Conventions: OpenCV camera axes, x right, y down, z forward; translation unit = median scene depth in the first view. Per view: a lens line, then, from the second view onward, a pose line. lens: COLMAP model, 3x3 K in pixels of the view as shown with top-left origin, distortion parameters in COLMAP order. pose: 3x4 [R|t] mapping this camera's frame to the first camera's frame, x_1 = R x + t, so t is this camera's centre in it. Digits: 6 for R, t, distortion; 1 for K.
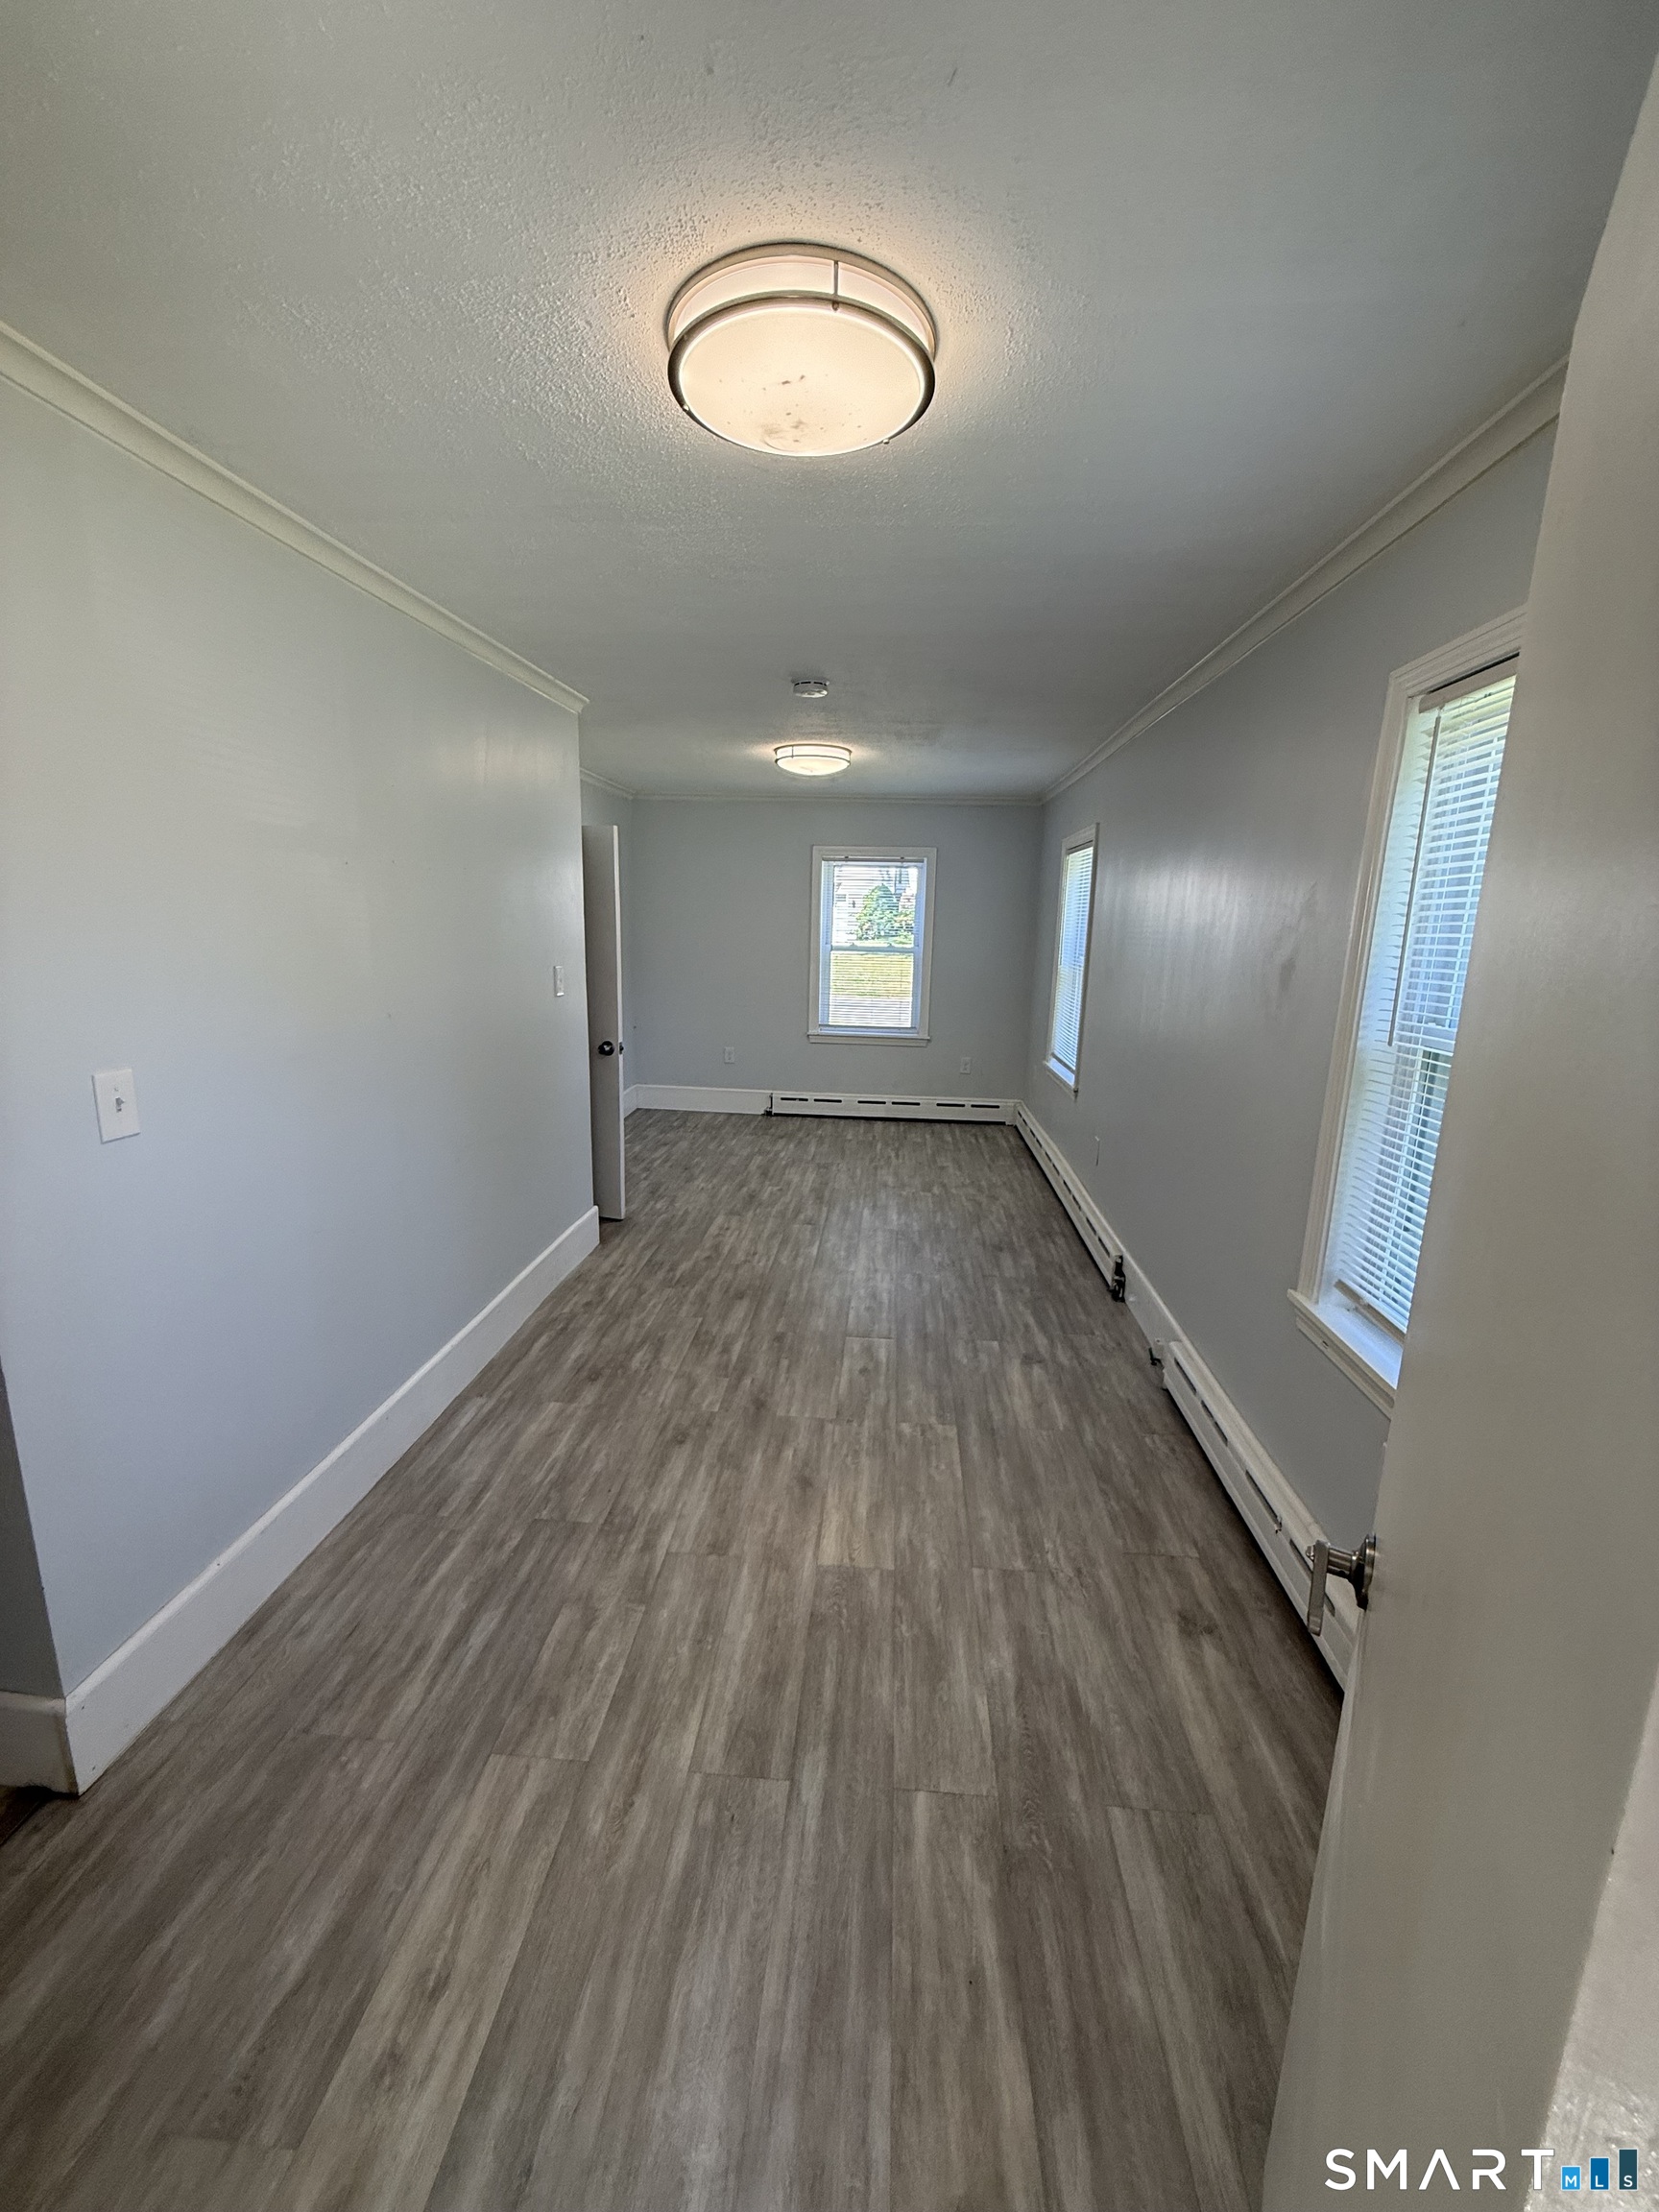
lens RADIAL K [[891.0, 0, 819.7], [0, 891.0, 1109.4], [0, 0, 1]] dist [-0.003432, 0.000568]
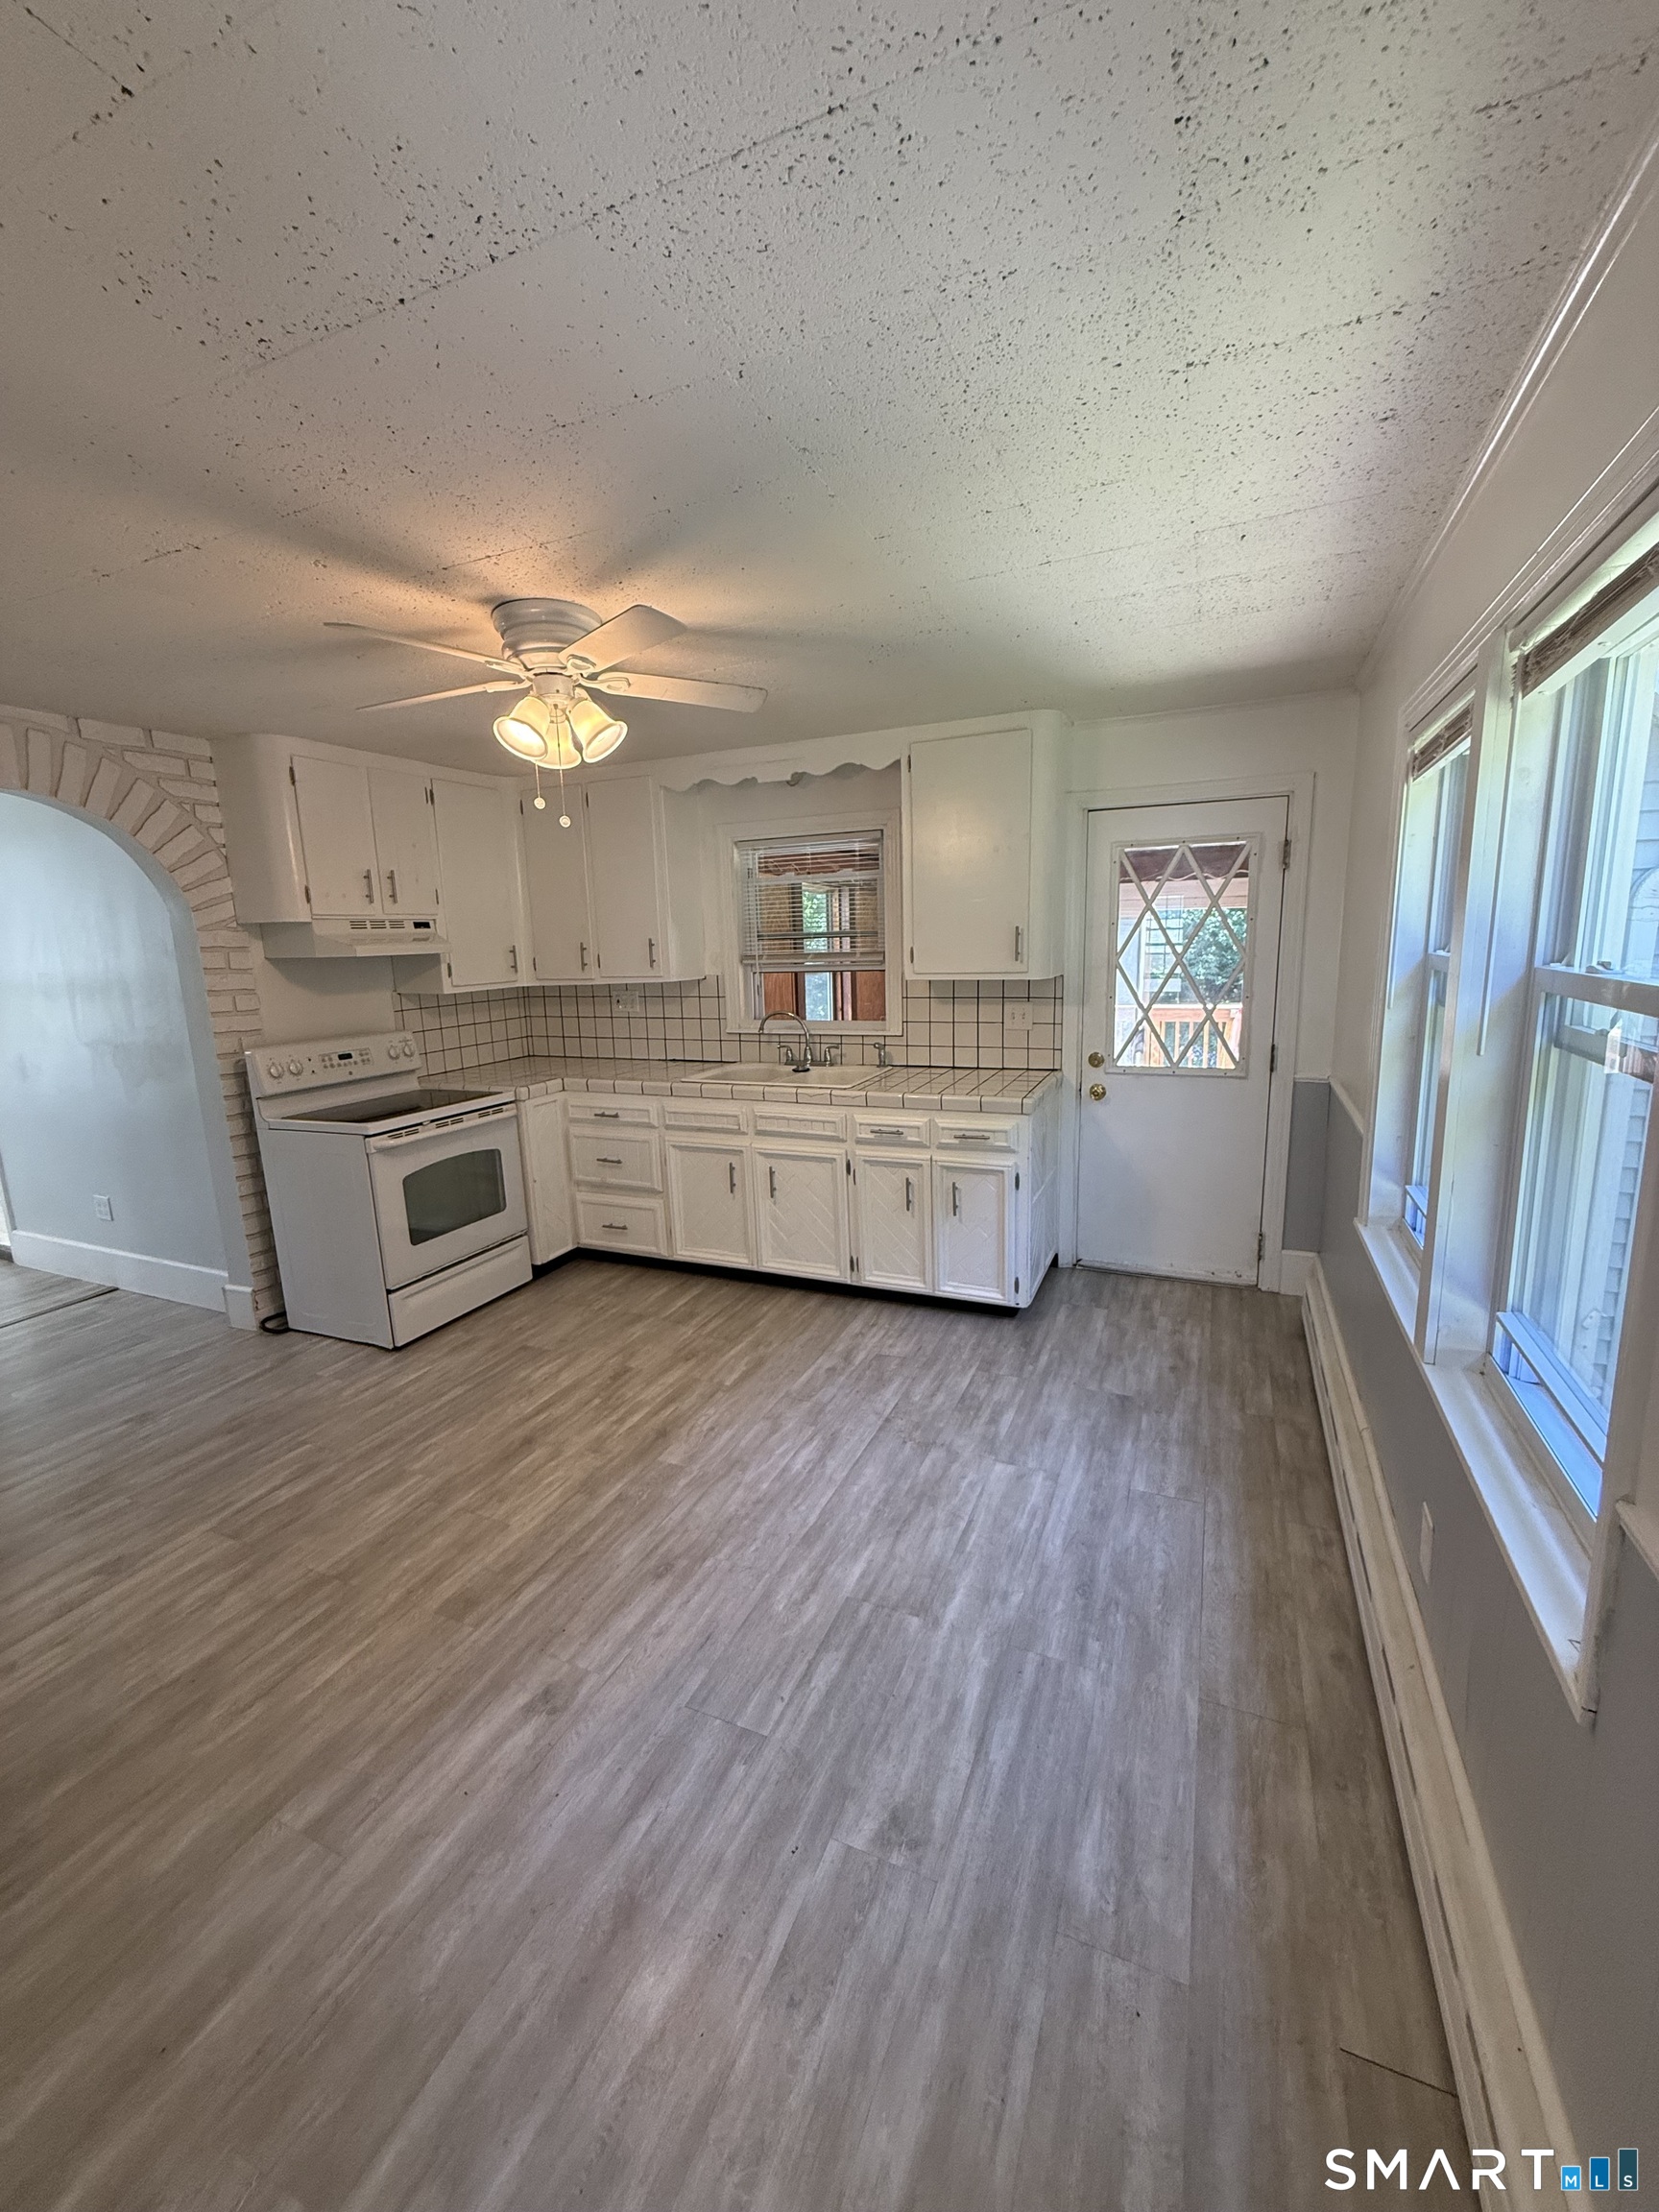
lens RADIAL K [[891.0, 0, 821.9], [0, 891.0, 1123.6], [0, 0, 1]] dist [-0.003432, 0.000568]
pose [[0.945968, 0.020607, -0.323605, -0.023579], [-0.022248, 0.999752, -0.001370, 0.079767], [0.323496, 0.008495, 0.946191, -0.285879]]
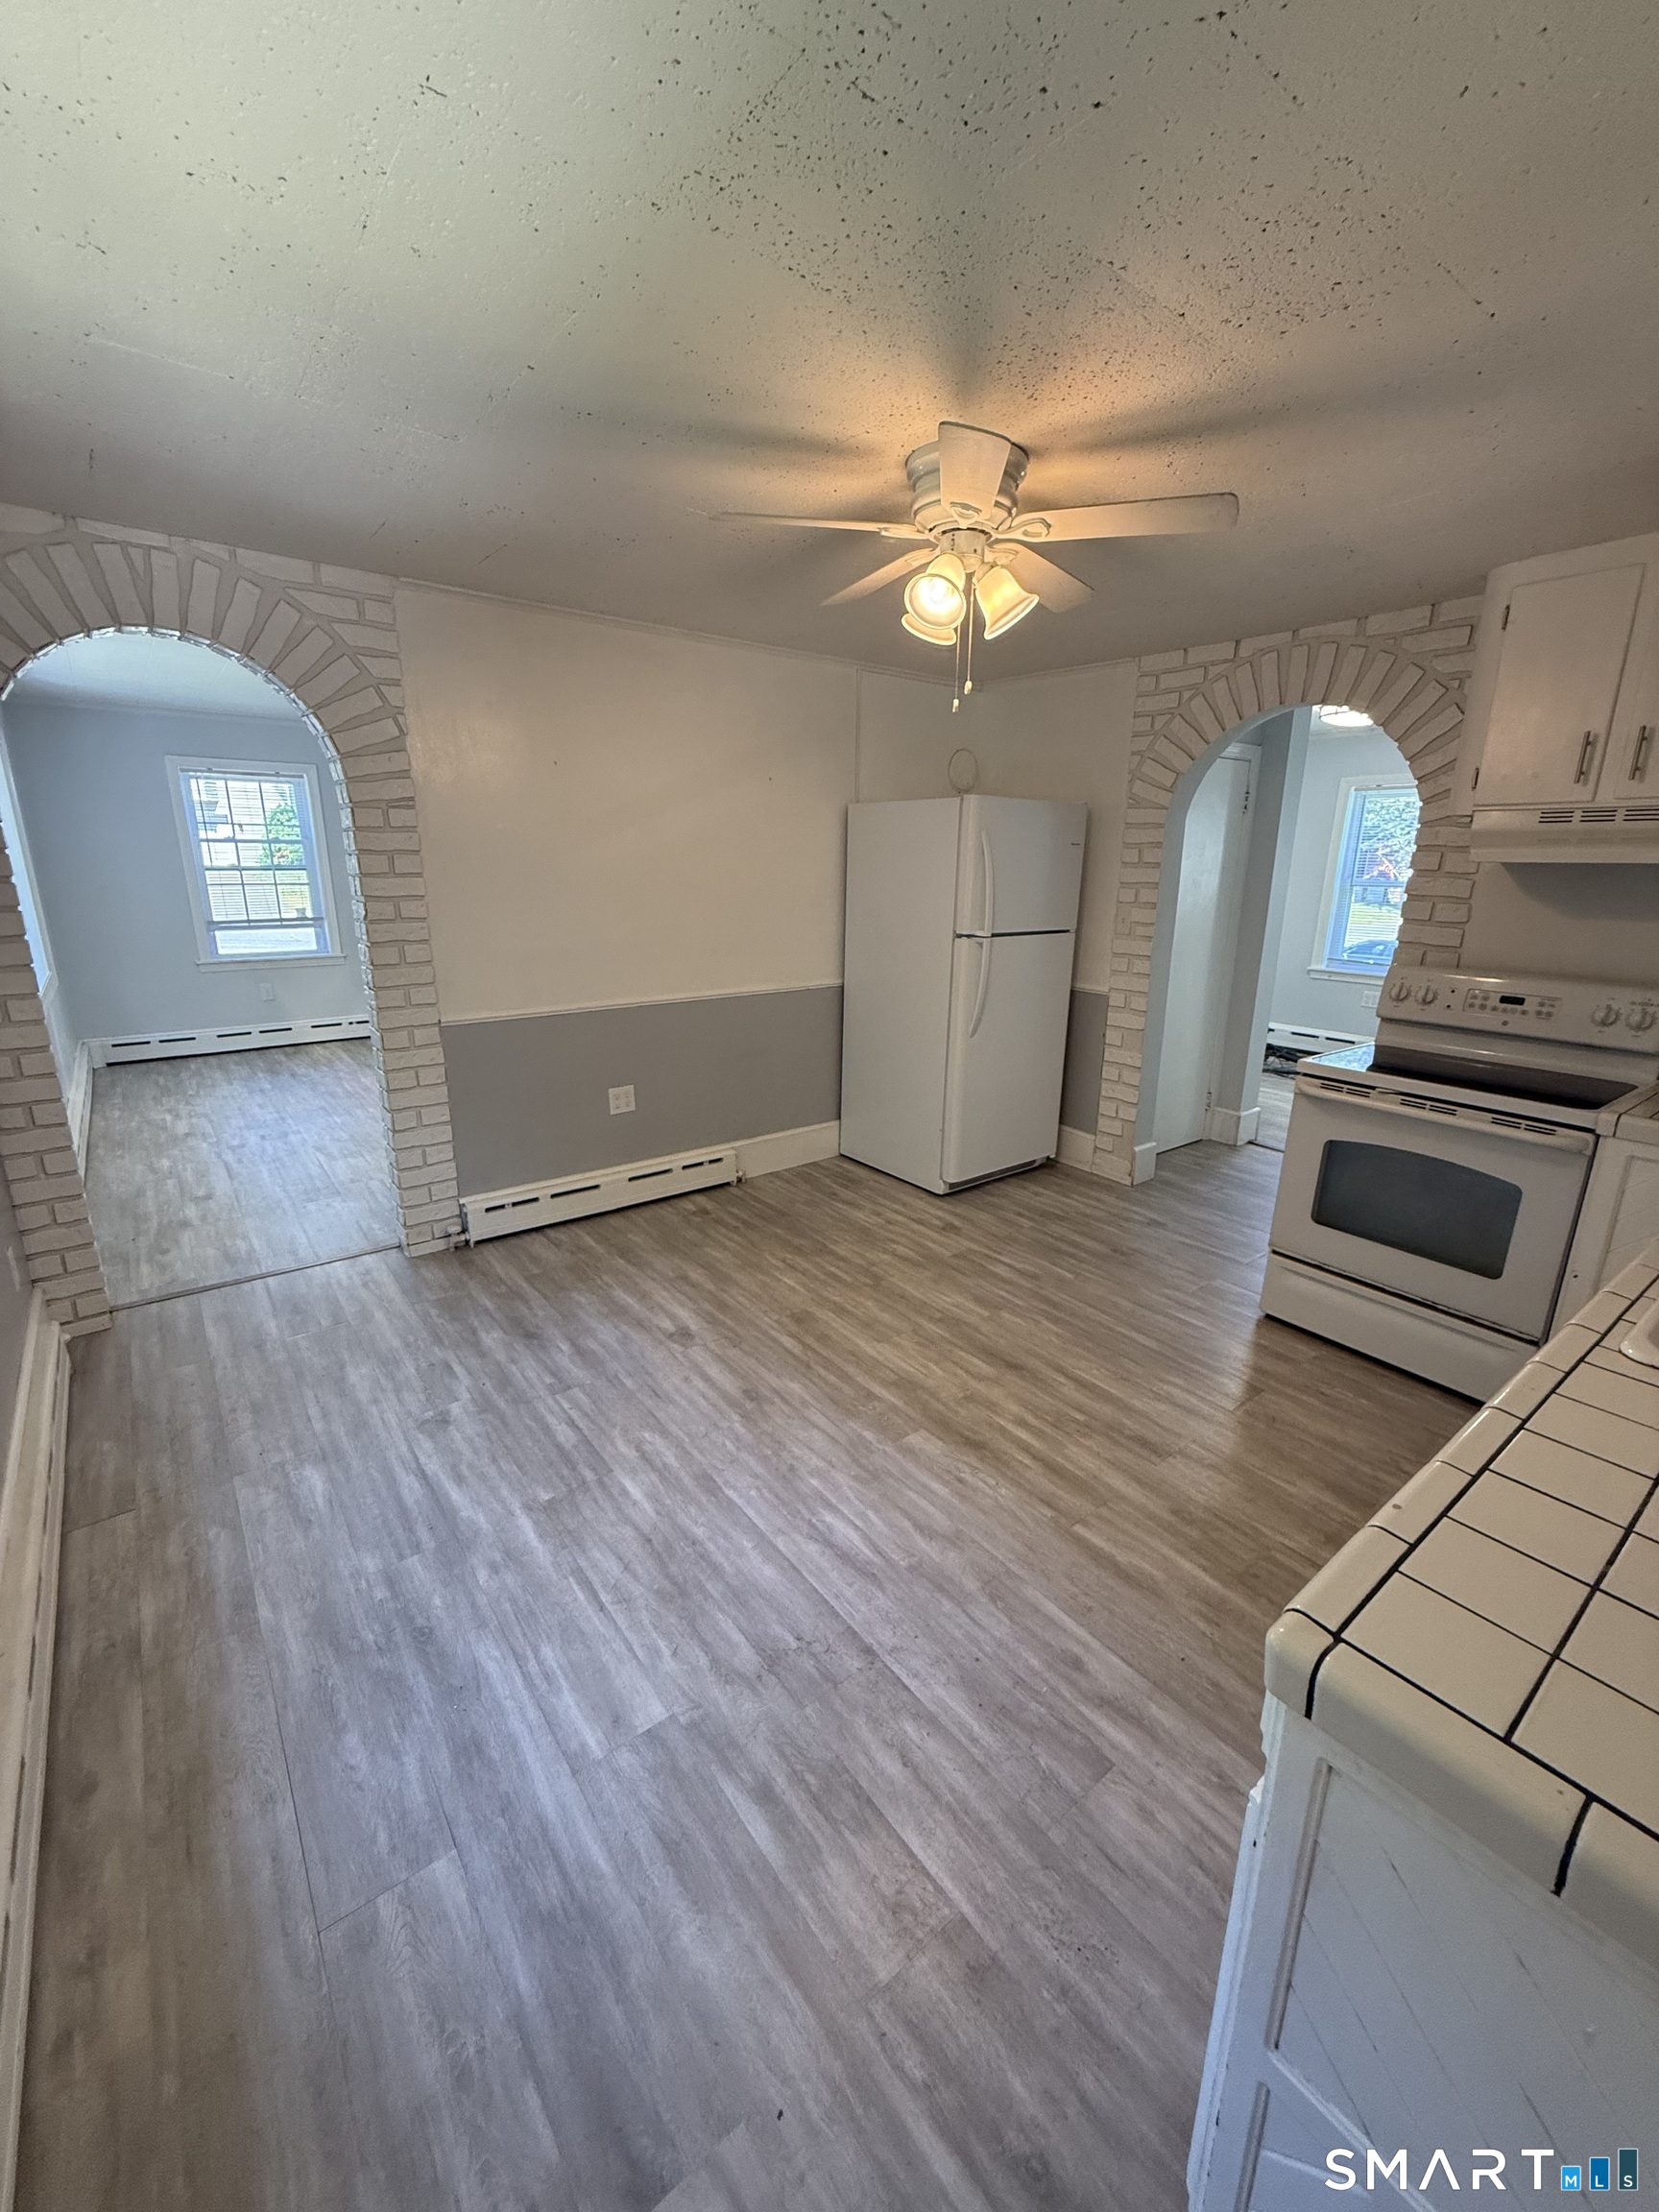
lens RADIAL K [[891.0, 0, 831.9], [0, 891.0, 1115.6], [0, 0, 1]] dist [-0.003432, 0.000568]
pose [[-0.735605, 0.164245, -0.657198, 0.125691], [-0.167066, 0.896208, 0.410975, -0.247535], [0.656486, 0.412111, -0.631815, 1.291693]]
